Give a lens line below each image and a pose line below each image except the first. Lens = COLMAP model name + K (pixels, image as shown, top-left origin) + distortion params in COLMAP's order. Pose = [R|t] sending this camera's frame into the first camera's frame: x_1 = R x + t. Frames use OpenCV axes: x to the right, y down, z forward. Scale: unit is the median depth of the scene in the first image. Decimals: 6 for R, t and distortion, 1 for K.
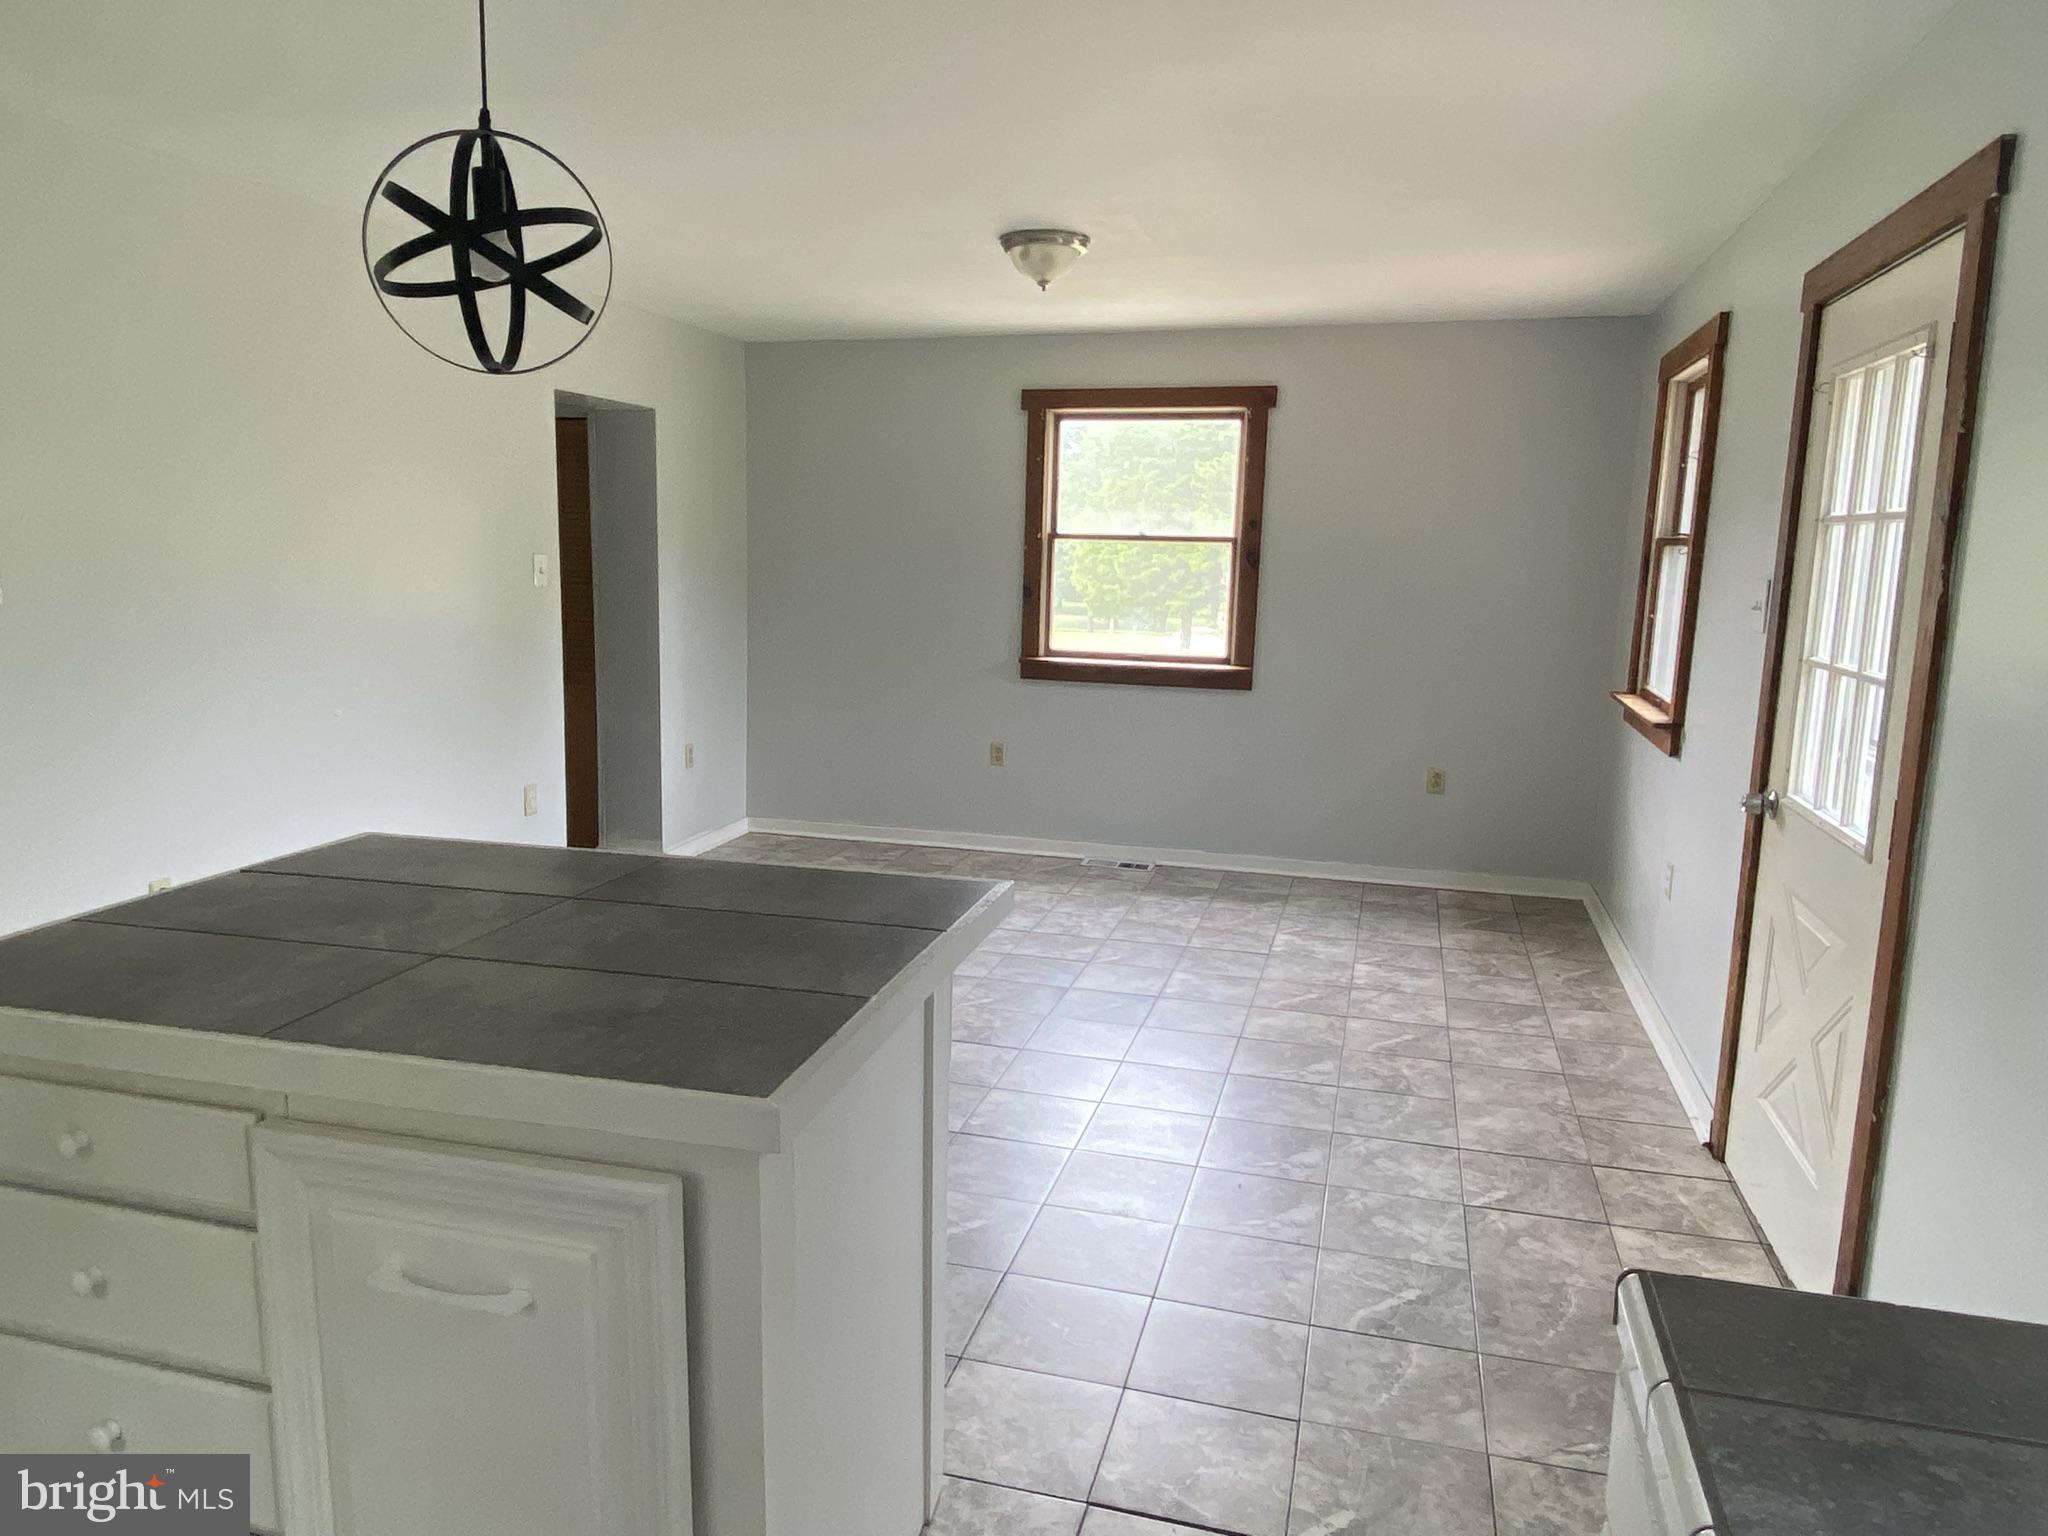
lens RADIAL K [[1349.7, 0, 1024.0], [0, 1349.7, 768.0], [0, 0, 1]] dist [0.095608, -0.118326]
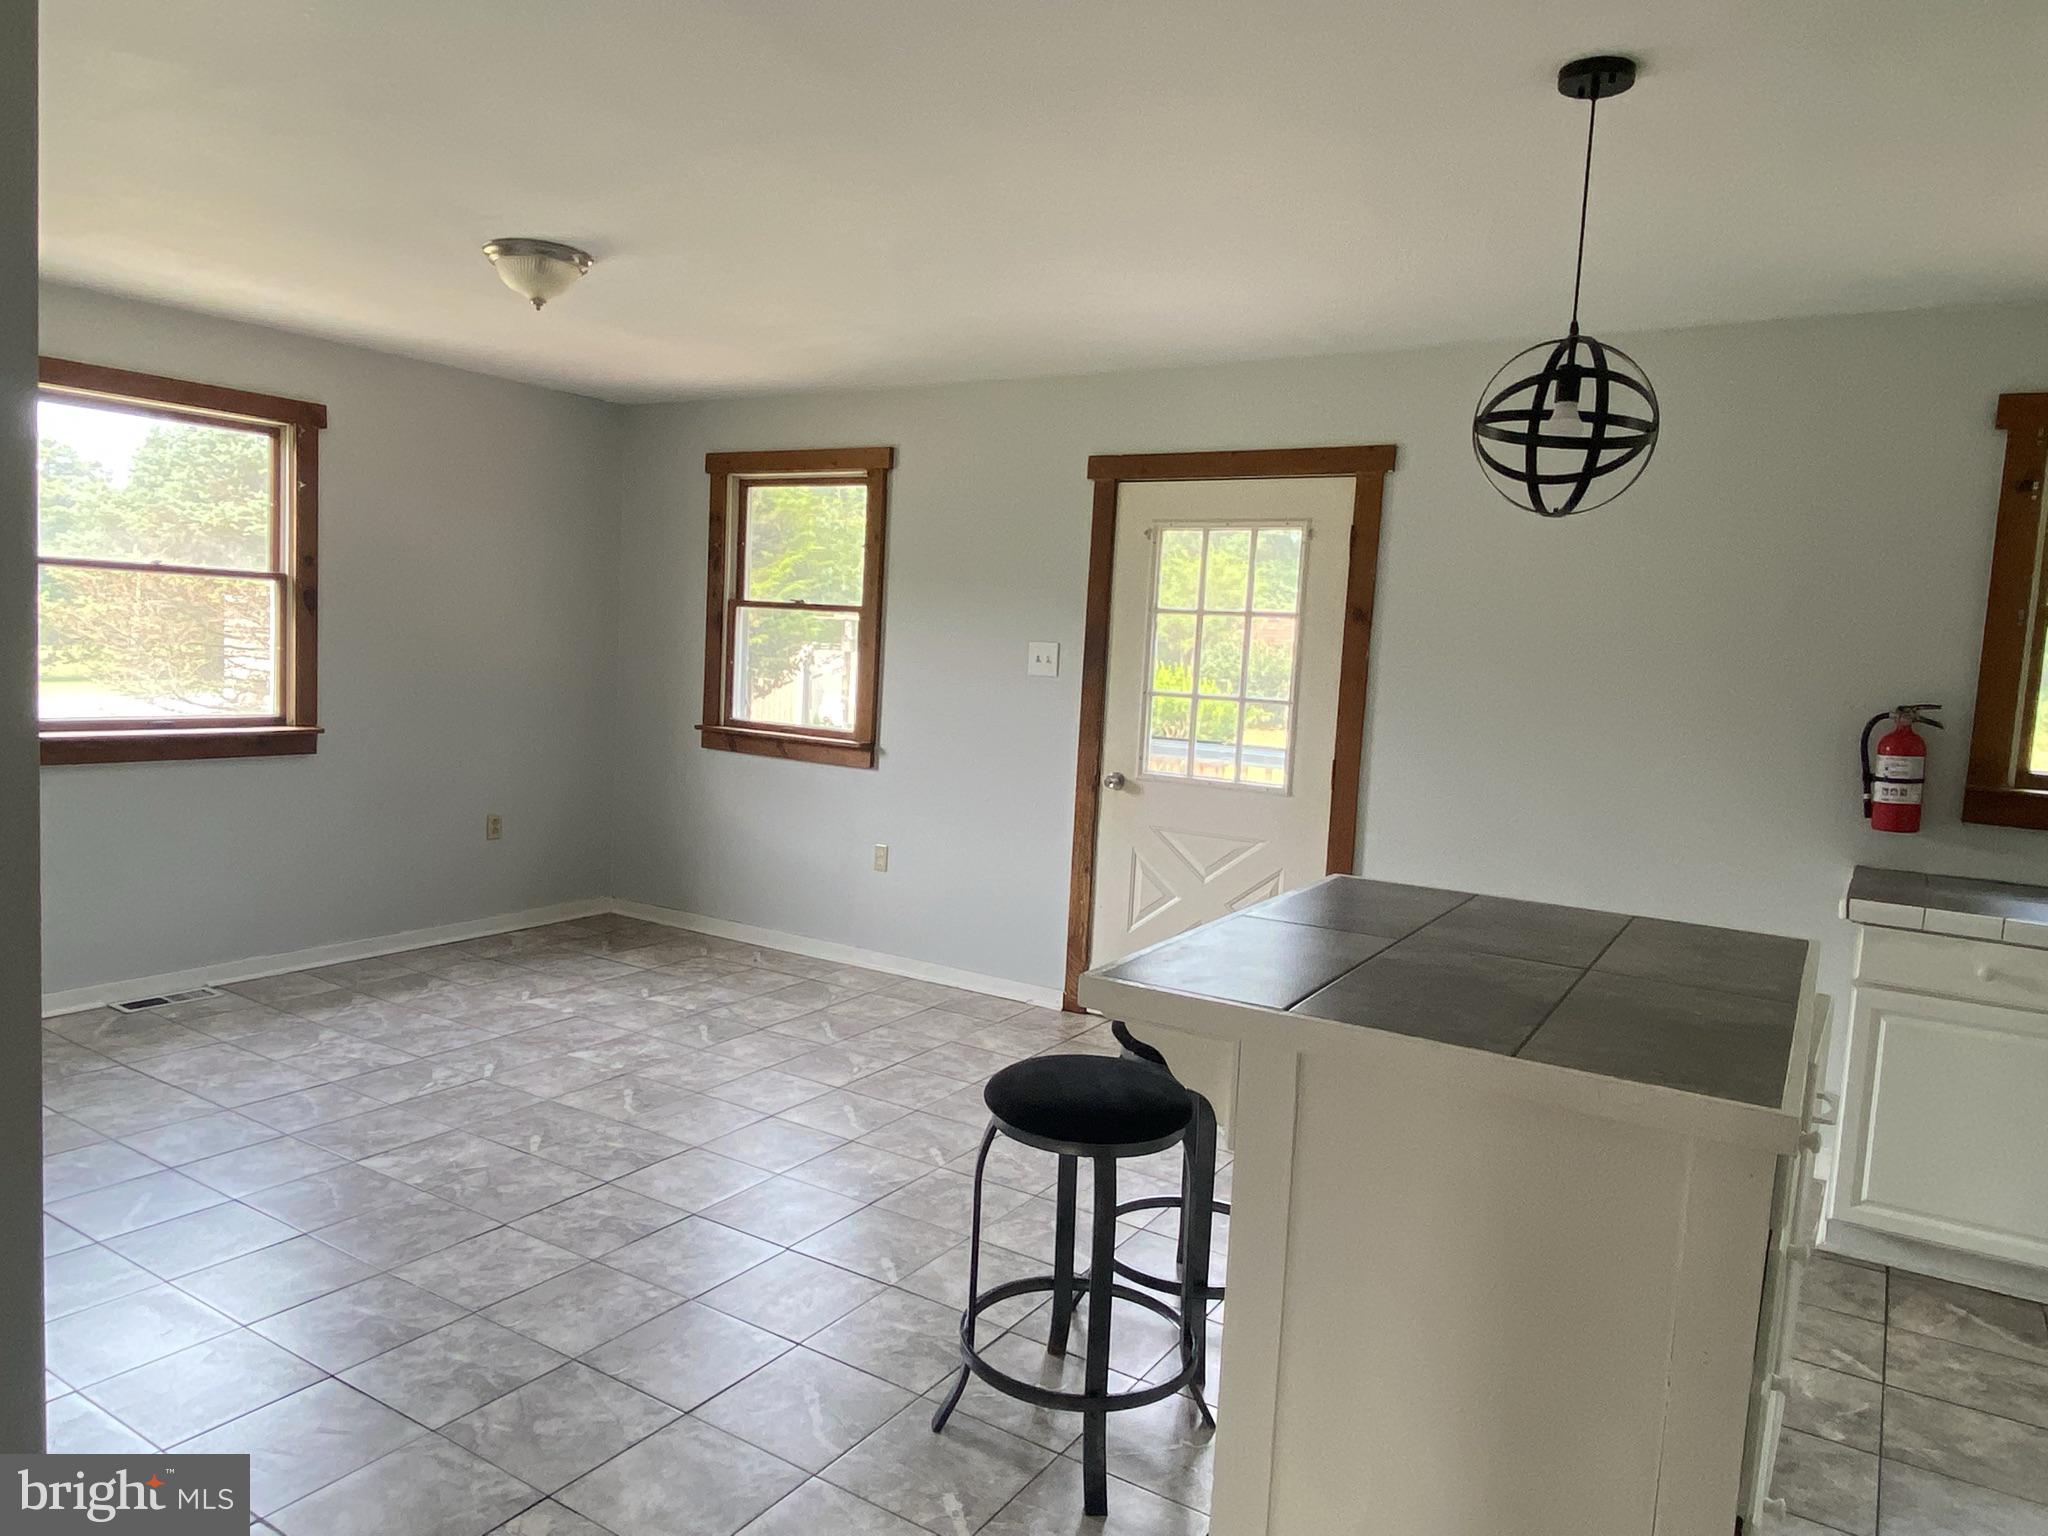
lens RADIAL K [[1349.7, 0, 1024.0], [0, 1349.7, 768.0], [0, 0, 1]] dist [0.095608, -0.118326]
pose [[0.287477, -0.099242, 0.952632, -0.659432], [0.109170, 0.991531, 0.070350, -0.075040], [-0.951545, 0.083774, 0.295877, 0.399419]]
